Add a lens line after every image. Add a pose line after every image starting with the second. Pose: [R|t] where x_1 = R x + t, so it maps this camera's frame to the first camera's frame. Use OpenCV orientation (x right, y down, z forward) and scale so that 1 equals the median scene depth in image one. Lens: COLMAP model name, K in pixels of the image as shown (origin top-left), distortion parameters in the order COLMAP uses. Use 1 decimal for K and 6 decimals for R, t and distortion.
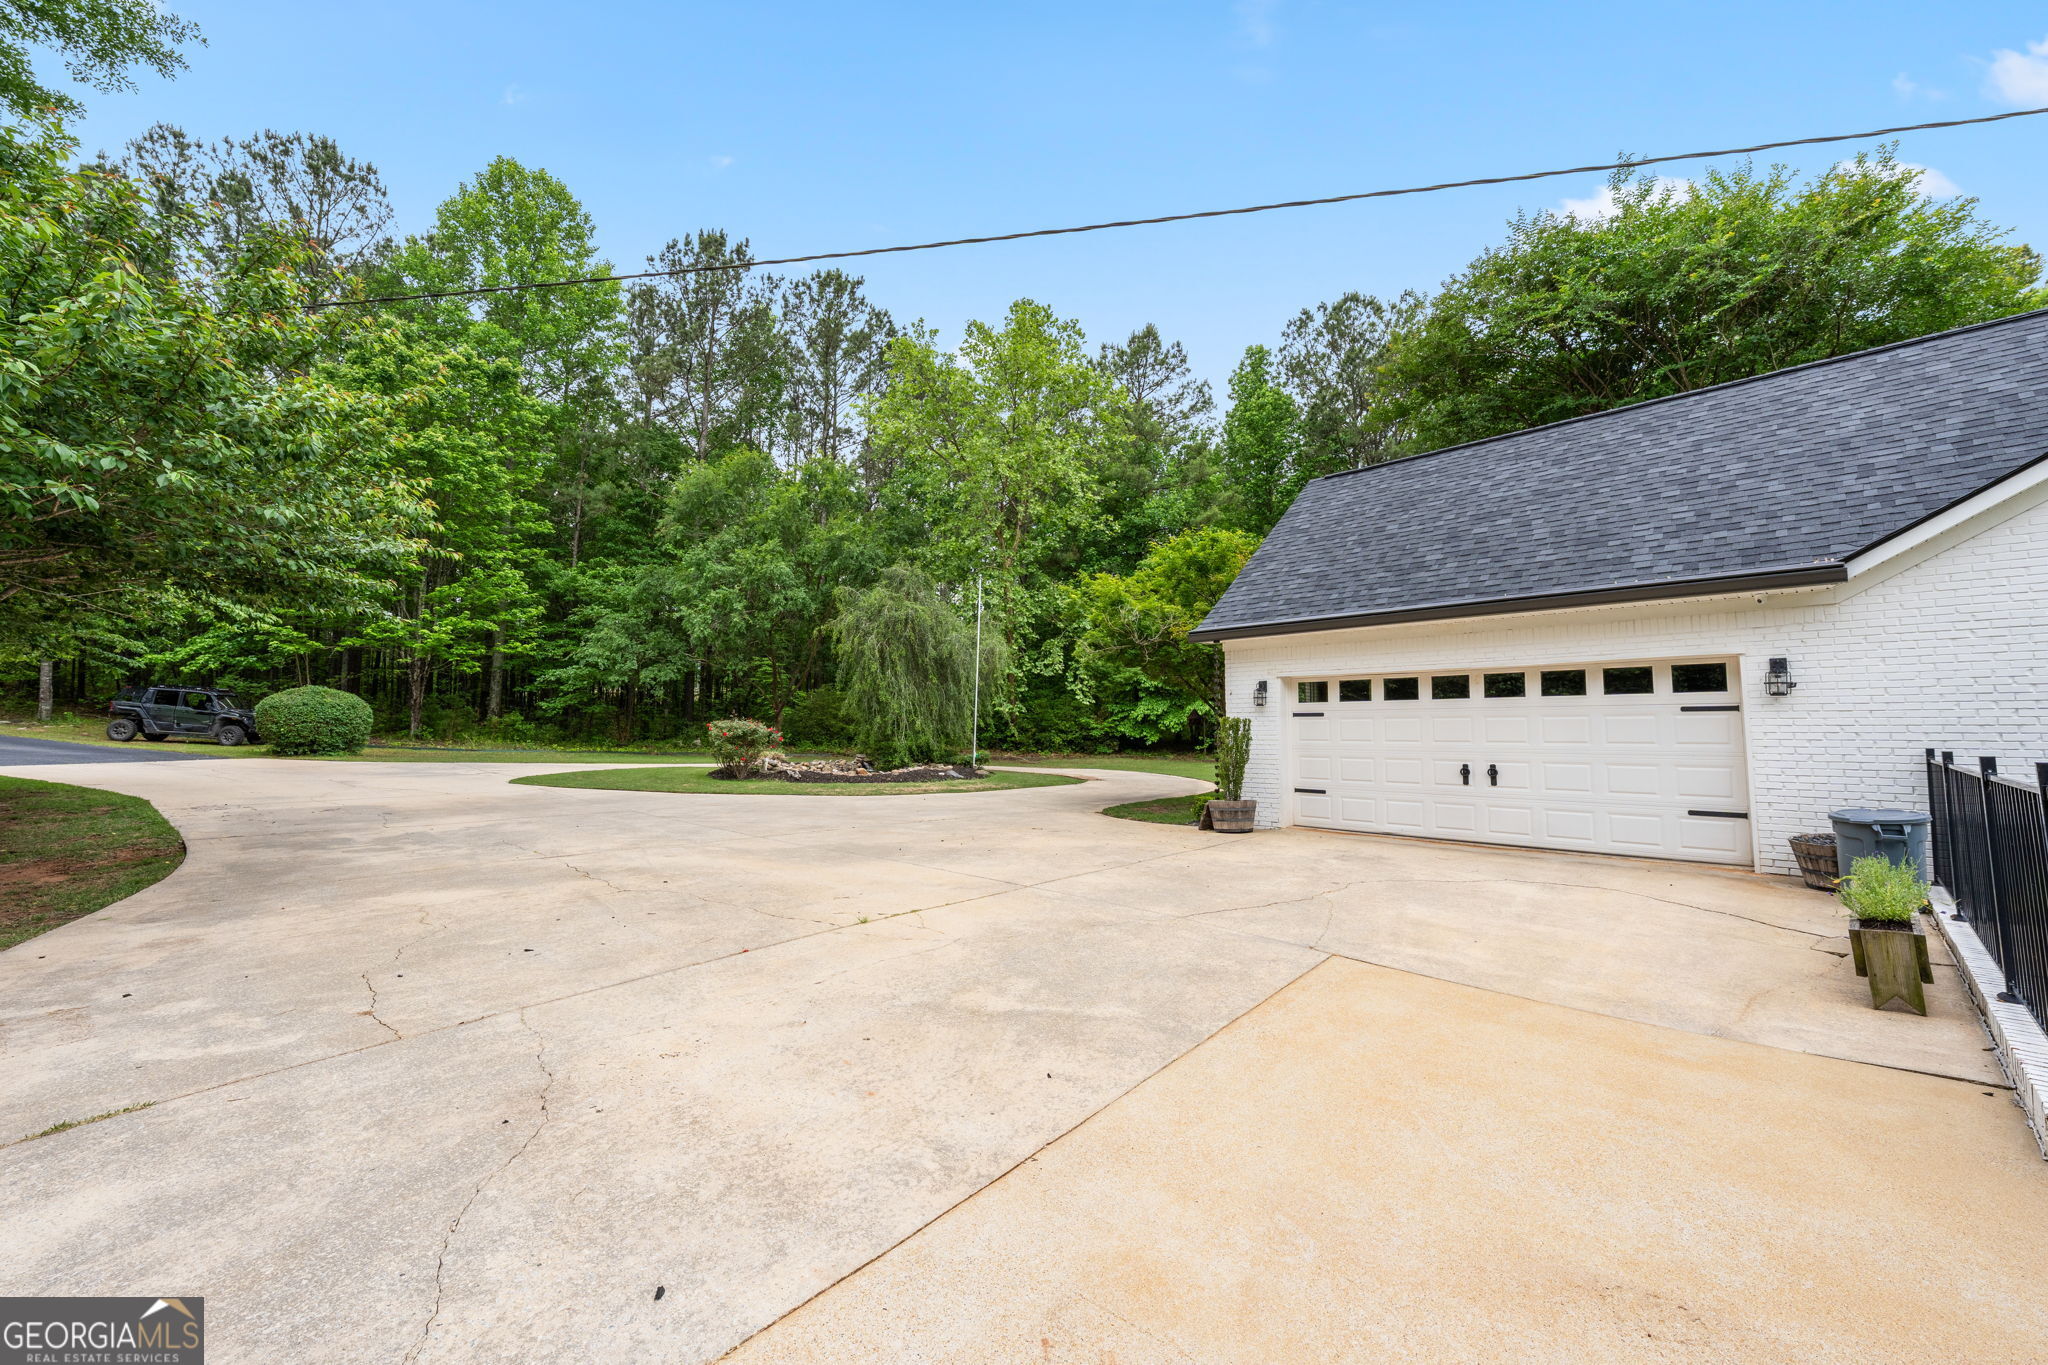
lens RADIAL K [[799.2, 0, 1031.2], [0, 799.2, 680.3], [0, 0, 1]] dist [0.000941, -0.000077]
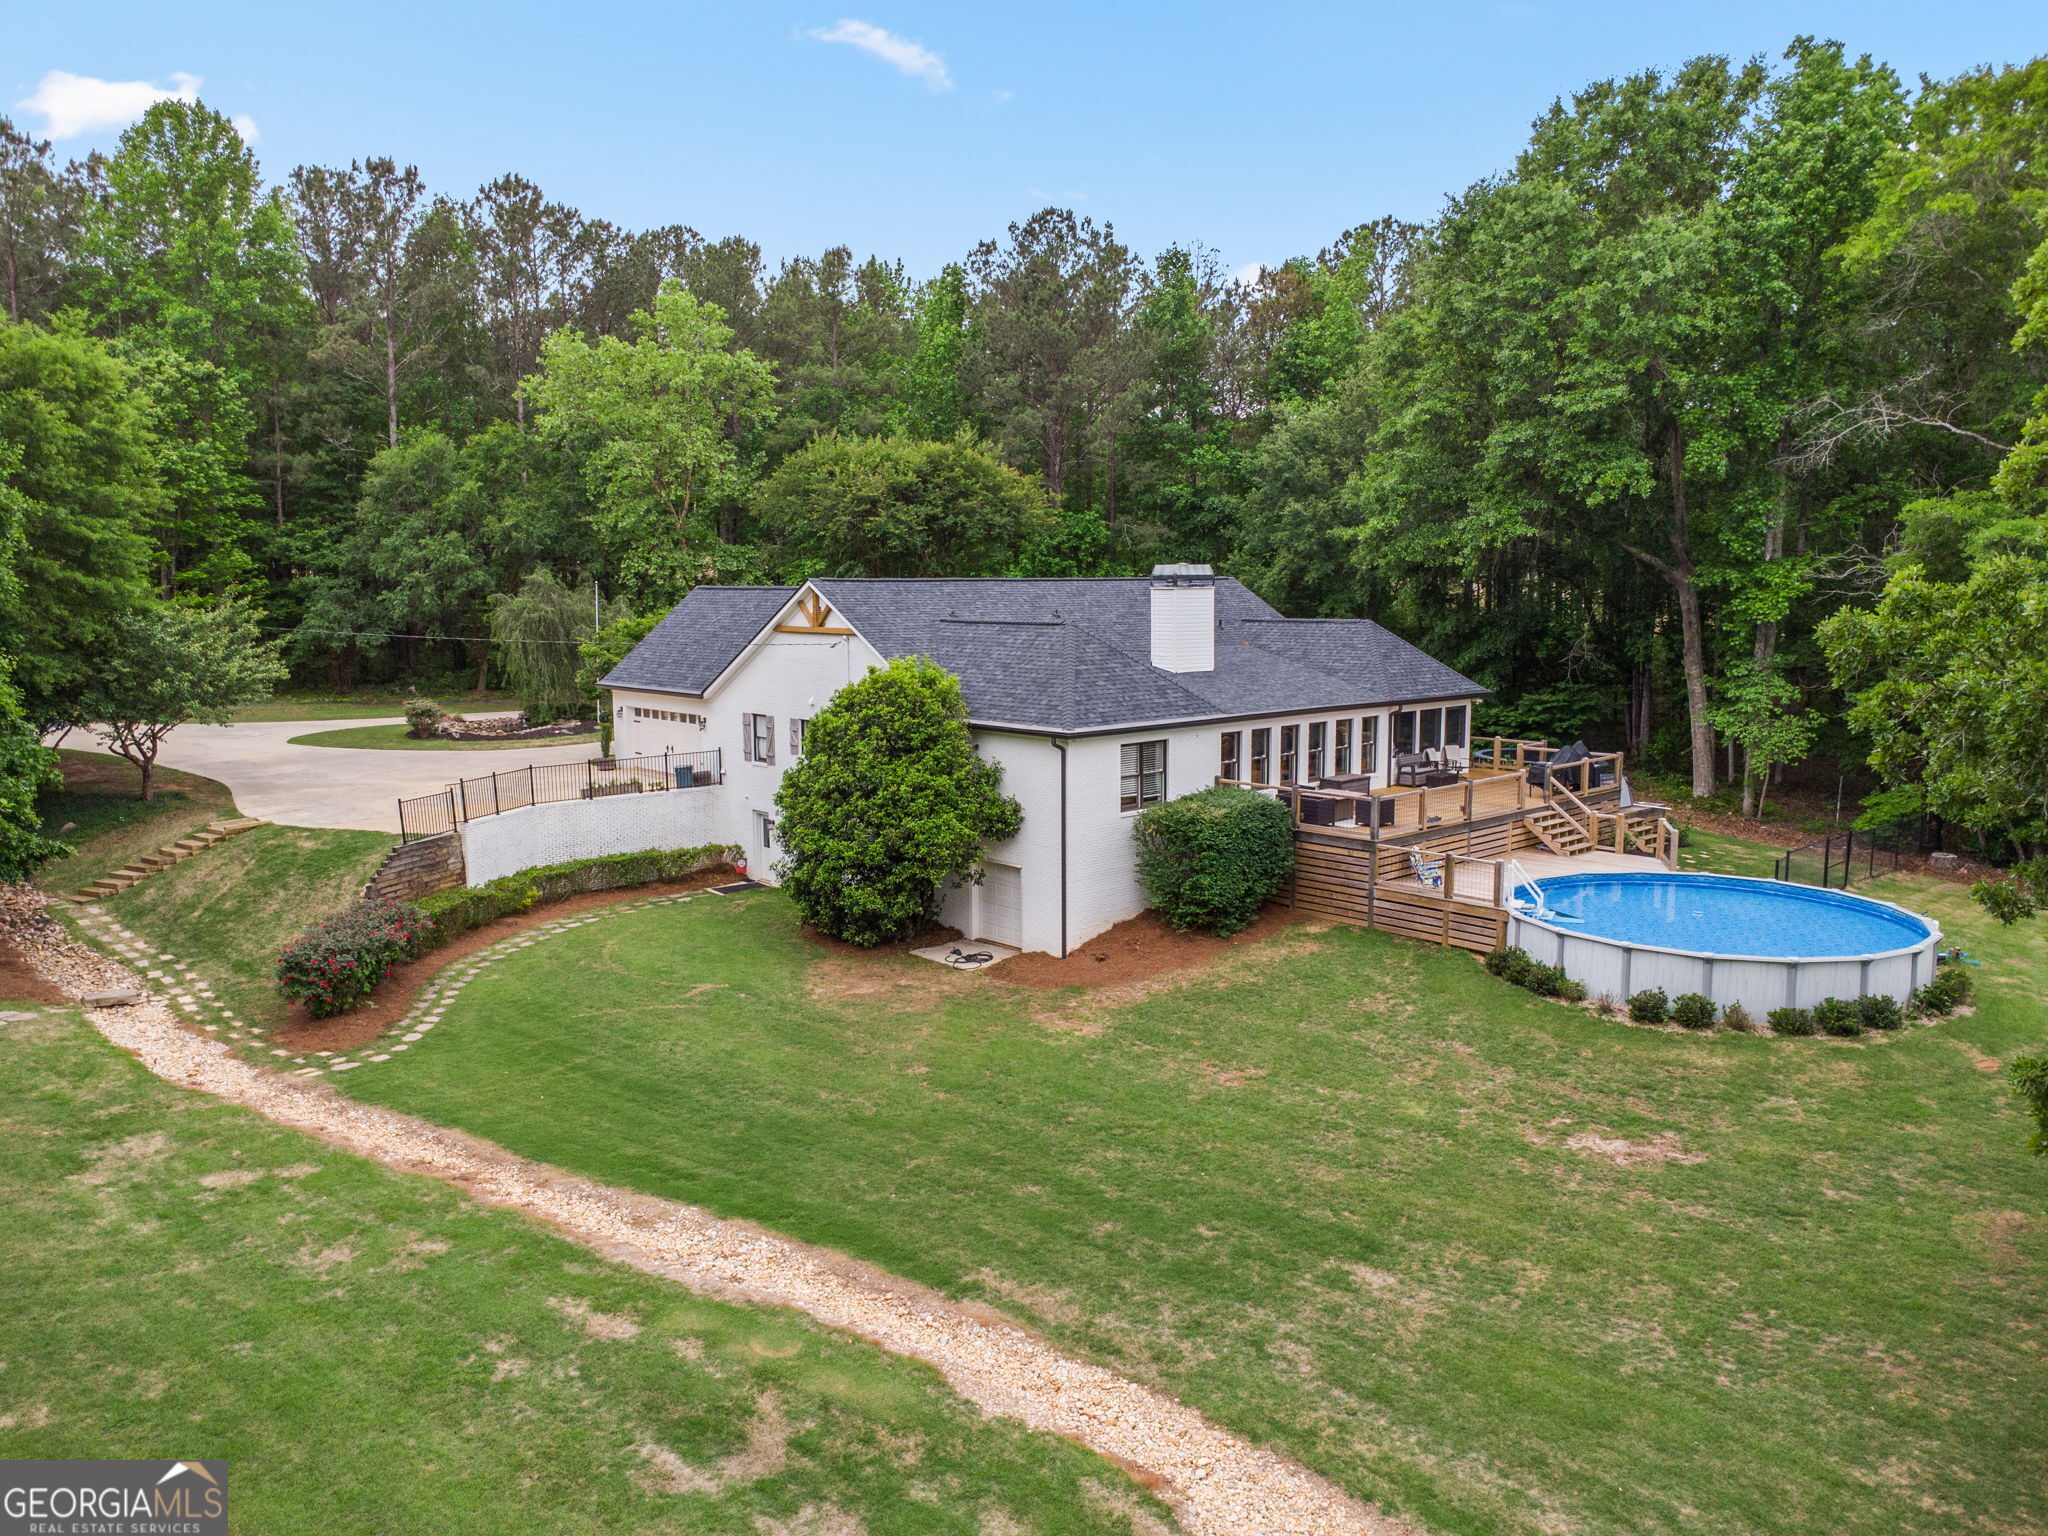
lens RADIAL K [[1496.7, 0, 1024.0], [0, 1496.7, 768.0], [0, 0, 1]] dist [0.009172, 0.004814]
pose [[0.999248, -0.006853, -0.038170, 0.638838], [0.014057, 0.981337, 0.191784, -0.253045], [0.036144, -0.192176, 0.980695, -1.289318]]
